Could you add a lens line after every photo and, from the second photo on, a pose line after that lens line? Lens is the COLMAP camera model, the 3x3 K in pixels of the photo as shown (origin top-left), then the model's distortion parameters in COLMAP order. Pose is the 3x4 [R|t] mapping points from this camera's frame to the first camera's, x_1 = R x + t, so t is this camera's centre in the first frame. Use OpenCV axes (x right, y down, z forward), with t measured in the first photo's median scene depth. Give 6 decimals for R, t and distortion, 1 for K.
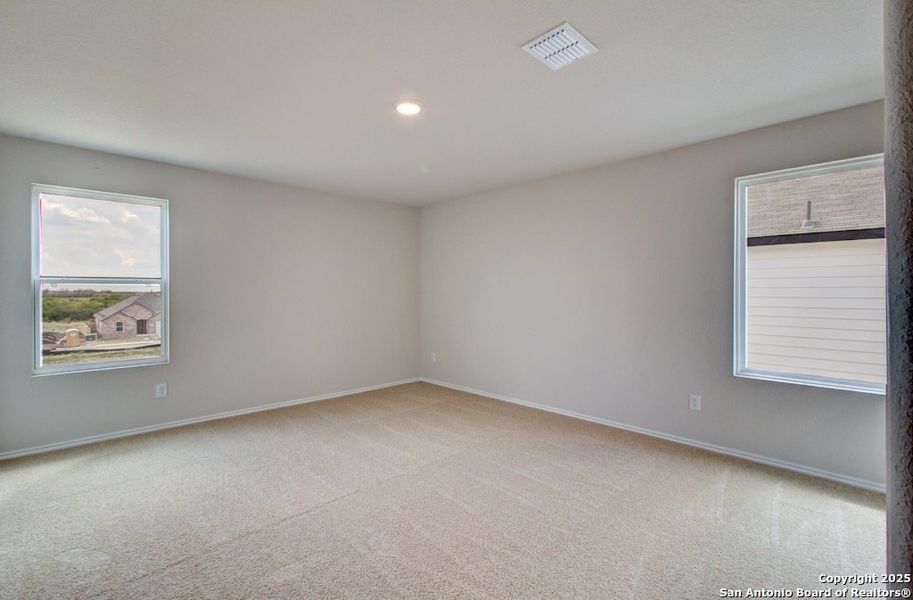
lens RADIAL K [[420.2, 0, 454.5], [0, 420.2, 295.8], [0, 0, 1]] dist [-0.000061, 0.000033]
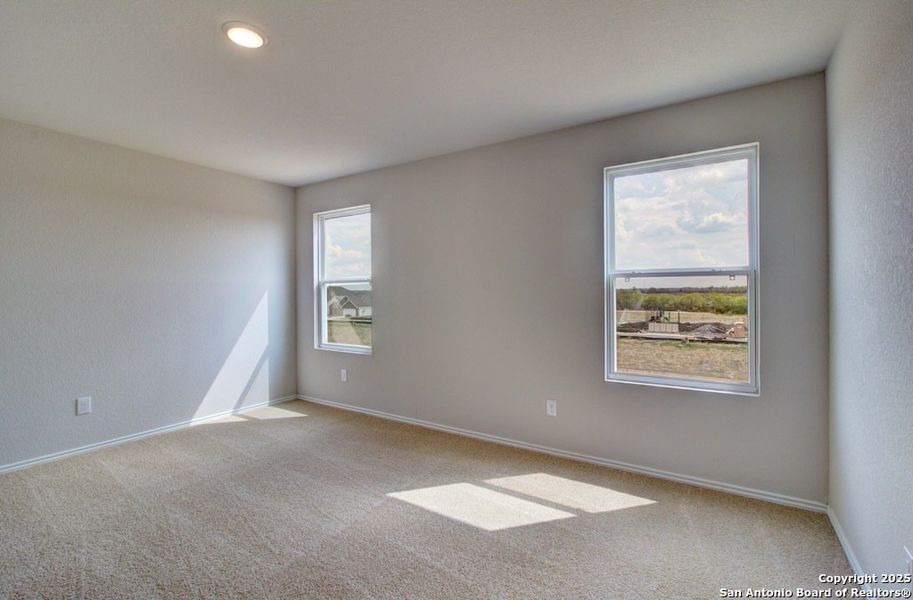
lens RADIAL K [[420.2, 0, 454.5], [0, 420.2, 295.8], [0, 0, 1]] dist [-0.000061, 0.000033]
pose [[0.214932, 0.014294, -0.976524, -0.035495], [-0.001385, 0.999896, 0.014331, -0.001329], [0.976628, -0.001727, 0.214929, 0.094441]]
